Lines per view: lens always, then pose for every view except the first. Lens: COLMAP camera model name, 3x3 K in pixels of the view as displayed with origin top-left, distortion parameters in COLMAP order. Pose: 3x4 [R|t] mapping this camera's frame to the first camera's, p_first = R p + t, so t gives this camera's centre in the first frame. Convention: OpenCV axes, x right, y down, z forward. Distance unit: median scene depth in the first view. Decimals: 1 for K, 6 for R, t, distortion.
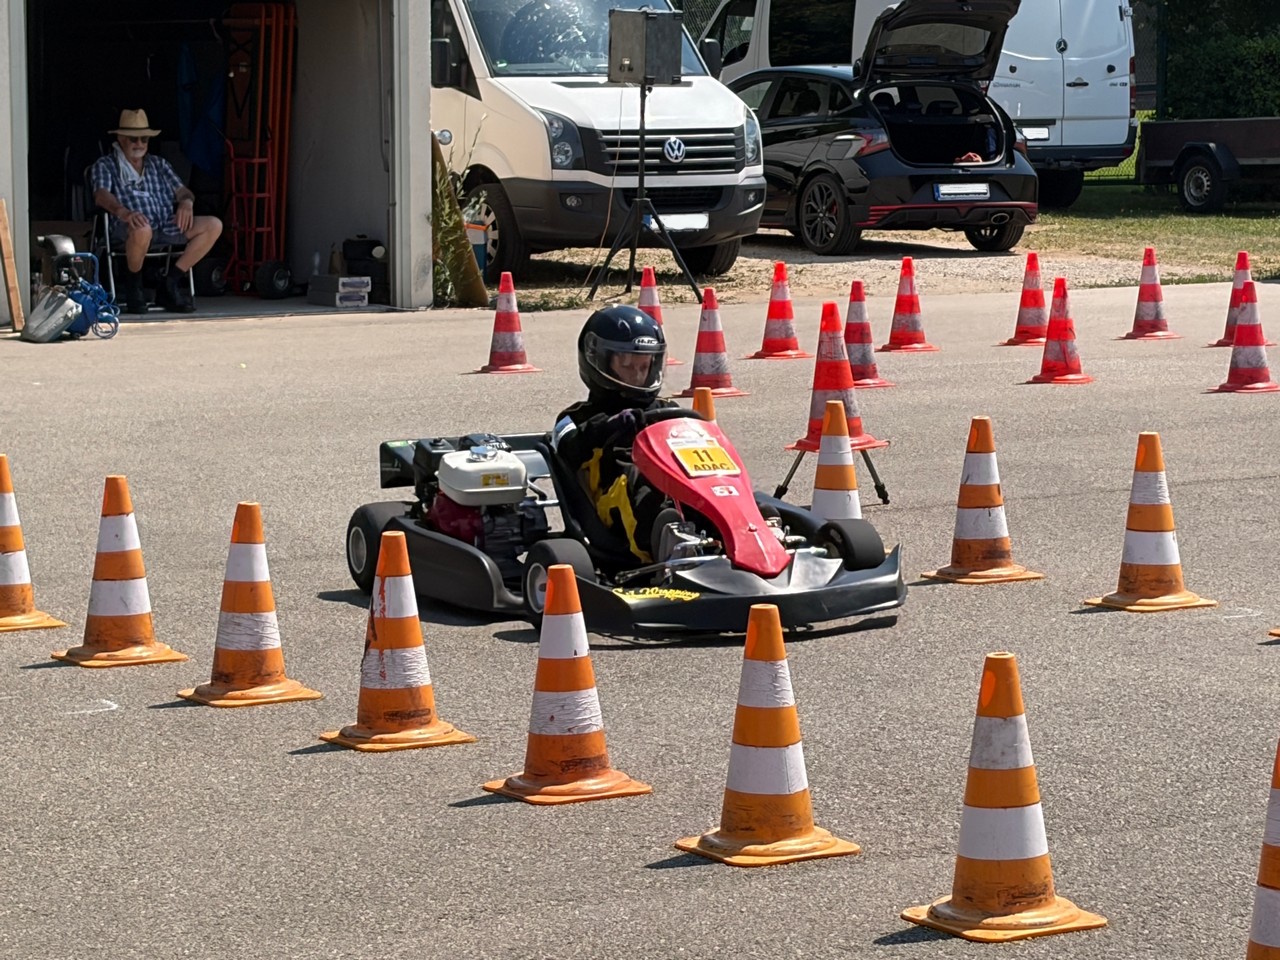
lens RADIAL K [[4153.1, 0, 640.0], [0, 4153.1, 480.0], [0, 0, 1]] dist [0.301352, -1.853333]
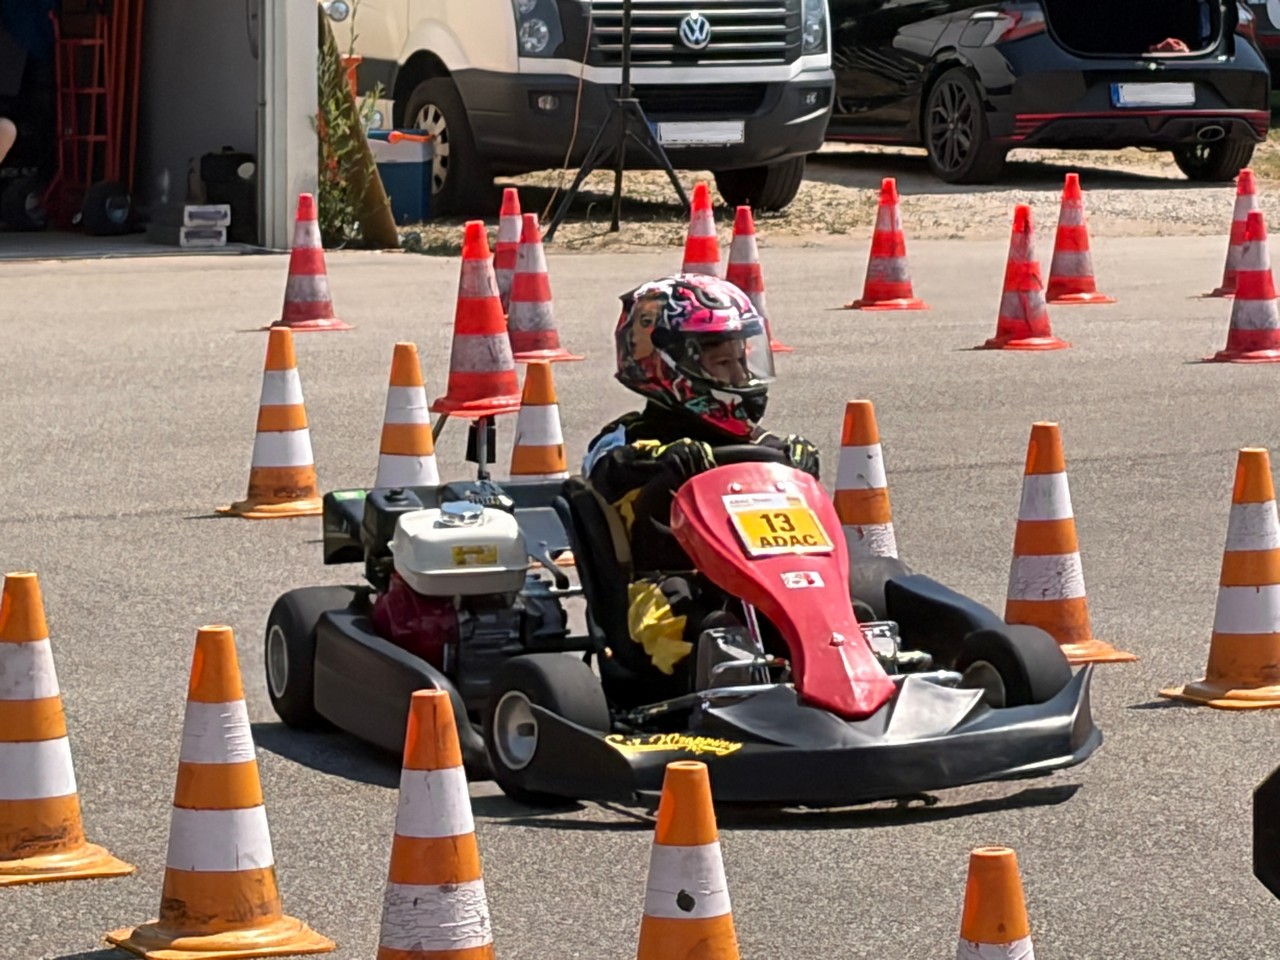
lens RADIAL K [[6430.3, 0, 640.0], [0, 6430.3, 480.0], [0, 0, 1]] dist [0.212517, 9.531395]
pose [[0.997658, 0.010694, -0.067551, 0.074191], [-0.011403, 0.999884, -0.010120, 0.008084], [0.067435, 0.010867, 0.997664, -0.090872]]
